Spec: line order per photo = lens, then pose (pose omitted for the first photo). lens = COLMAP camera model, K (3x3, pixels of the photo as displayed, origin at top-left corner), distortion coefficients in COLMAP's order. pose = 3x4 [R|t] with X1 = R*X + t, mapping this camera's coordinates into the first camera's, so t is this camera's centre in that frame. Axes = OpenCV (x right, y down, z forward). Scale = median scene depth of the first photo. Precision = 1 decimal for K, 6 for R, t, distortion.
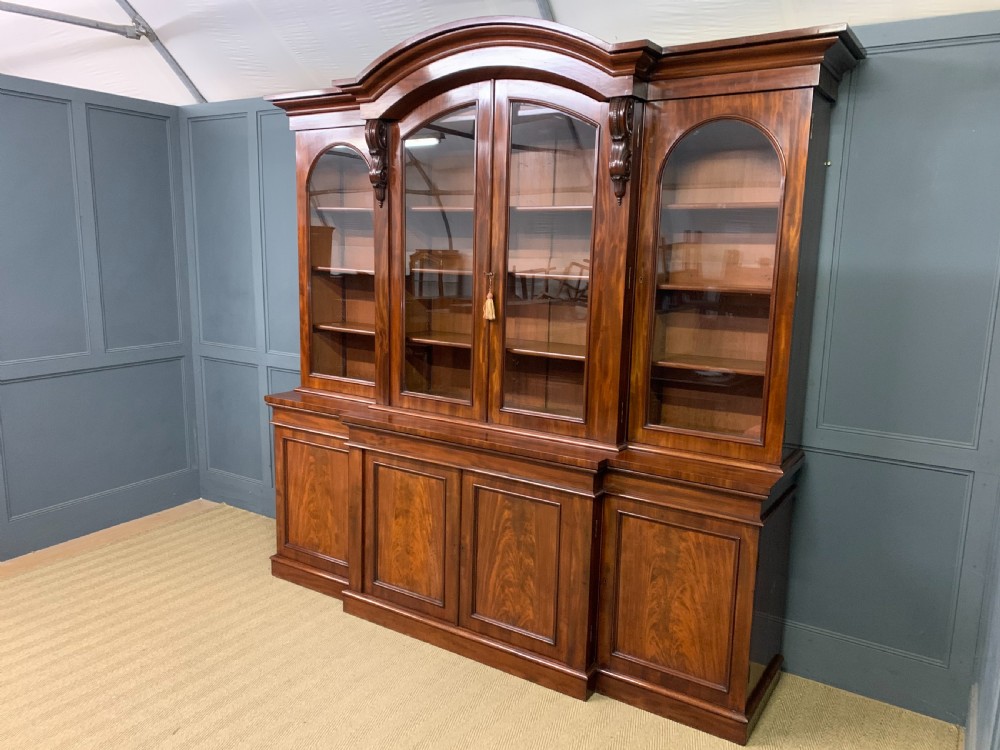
lens RADIAL K [[763.3, 0, 504.9], [0, 763.3, 382.8], [0, 0, 1]] dist [0.055475, -0.056790]
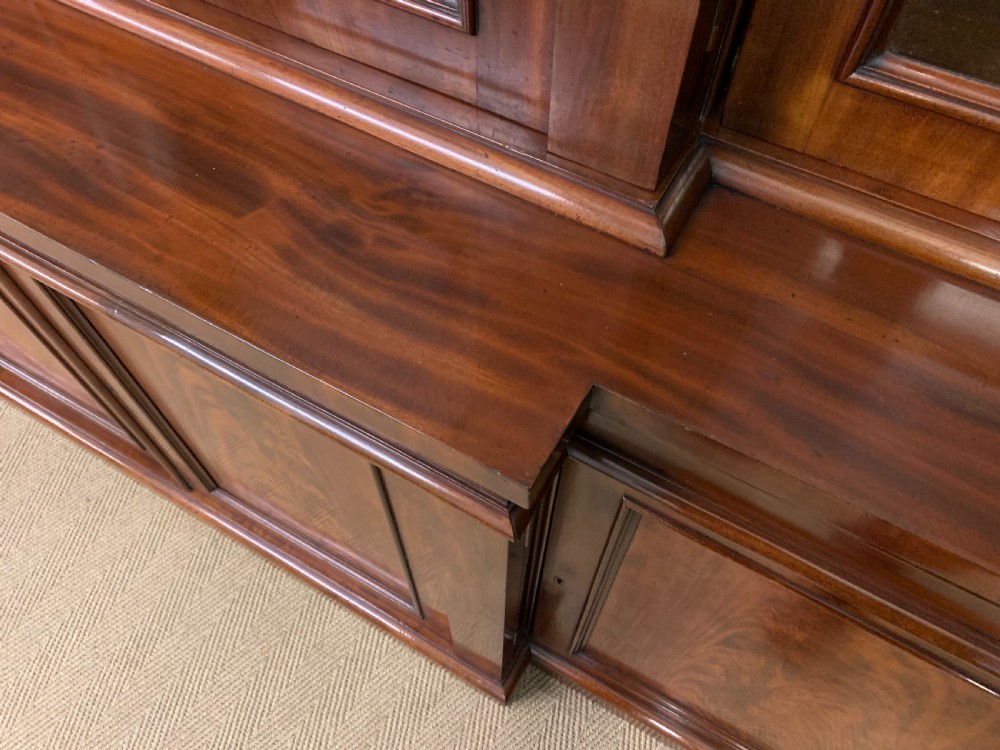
lens RADIAL K [[763.3, 0, 503.7], [0, 763.3, 380.1], [0, 0, 1]] dist [0.055475, -0.056790]
pose [[0.998434, -0.054314, 0.013409, 0.102325], [0.025195, 0.650535, 0.759059, -0.019705], [-0.049950, -0.757532, 0.650884, 0.808275]]
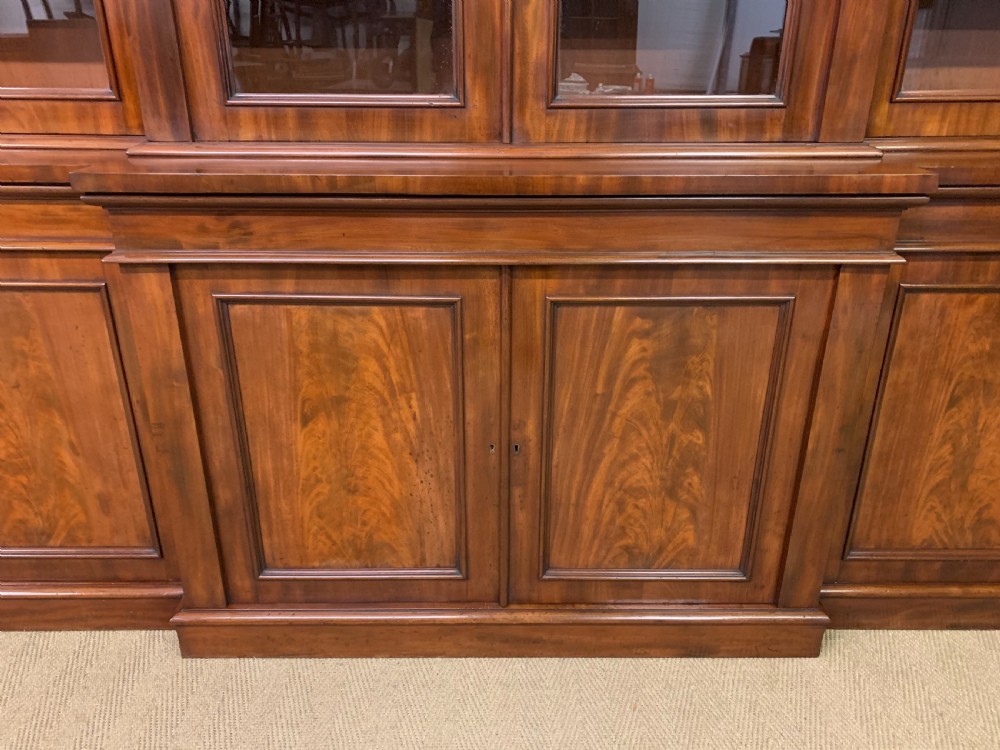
lens RADIAL K [[763.3, 0, 500.5], [0, 763.3, 372.0], [0, 0, 1]] dist [0.055475, -0.056790]
pose [[0.838768, -0.240564, 0.488463, -0.268277], [0.111947, 0.954132, 0.277671, 0.055851], [-0.532856, -0.178219, 0.827226, 0.671021]]
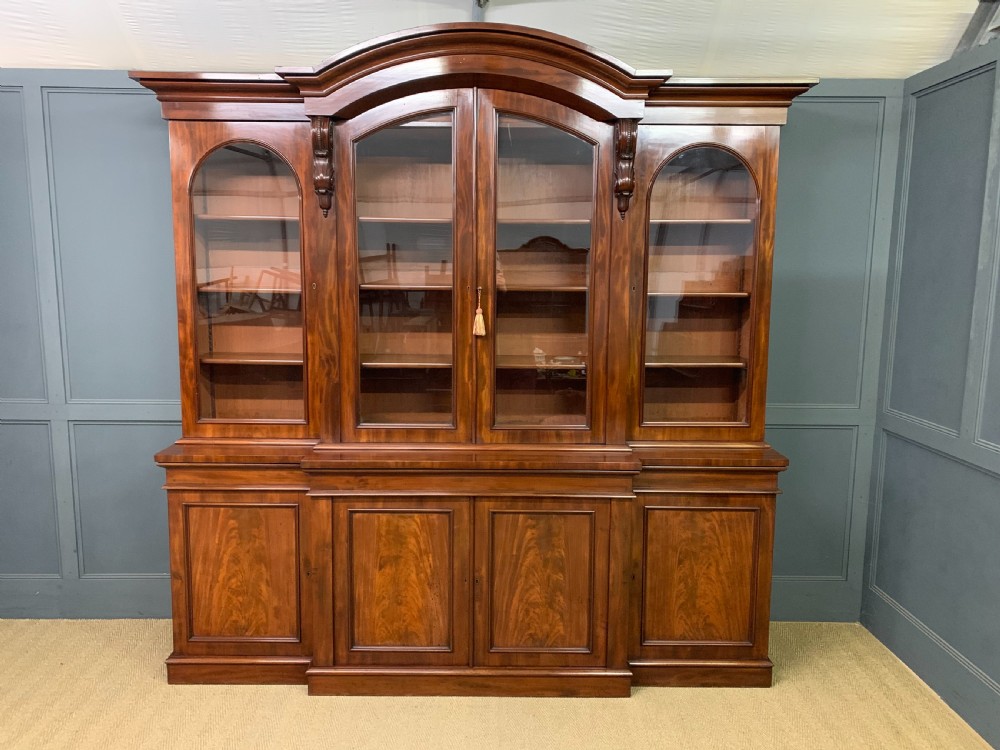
lens RADIAL K [[763.3, 0, 490.7], [0, 763.3, 369.5], [0, 0, 1]] dist [0.055475, -0.056790]
pose [[0.840511, -0.091217, 0.534060, -0.528569], [0.106394, 0.994321, 0.002386, -0.042158], [-0.531245, 0.054815, 0.845443, 0.190038]]
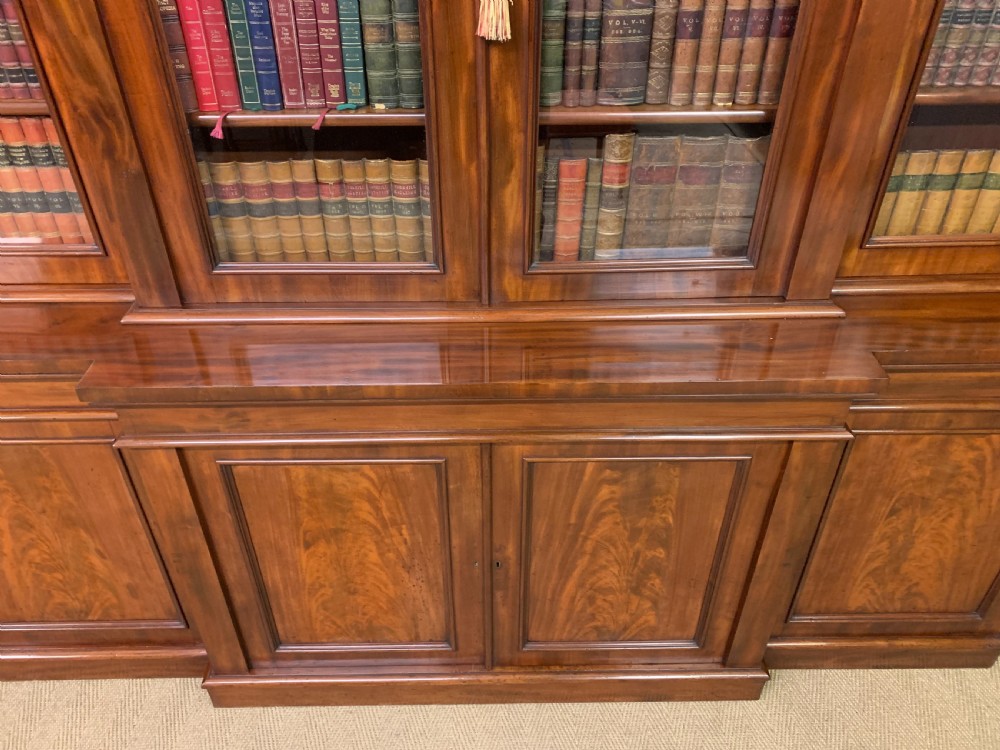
lens RADIAL K [[763.3, 0, 493.4], [0, 763.3, 382.8], [0, 0, 1]] dist [0.055475, -0.056790]
pose [[0.834633, -0.354465, 0.421594, -0.225264], [0.120931, 0.864664, 0.487578, -0.120839], [-0.537367, -0.355965, 0.764543, 0.688124]]
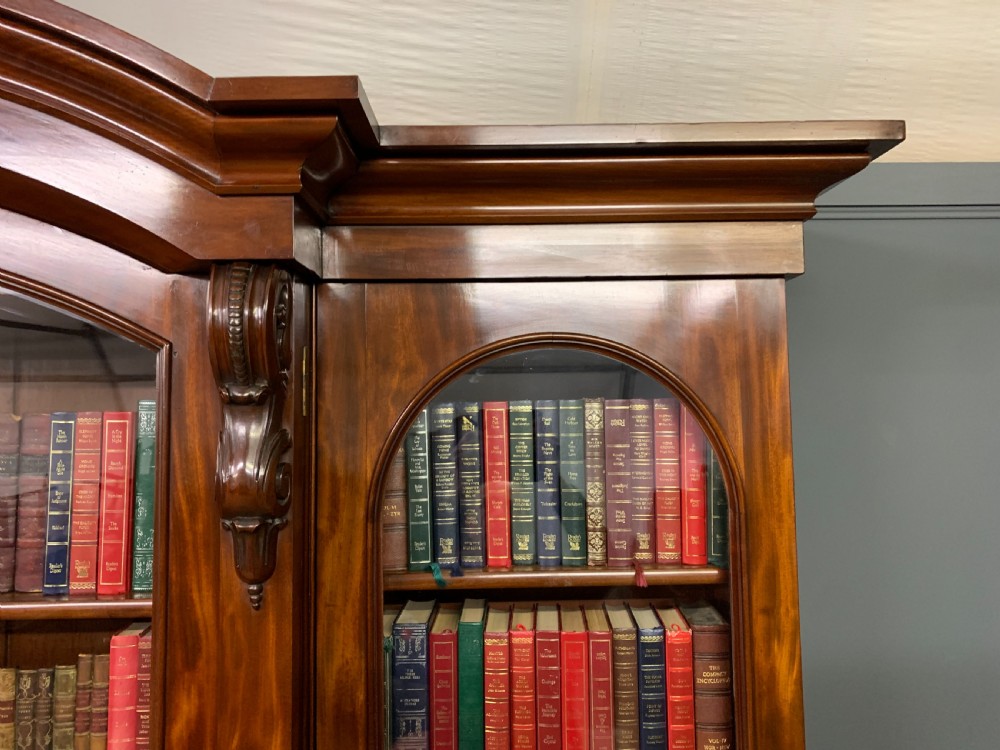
lens RADIAL K [[763.3, 0, 501.2], [0, 763.3, 366.3], [0, 0, 1]] dist [0.055475, -0.056790]
pose [[0.836107, -0.001885, 0.548563, 0.059915], [0.126554, 0.973682, -0.189546, -0.227754], [-0.533768, 0.227904, 0.814341, 0.617230]]
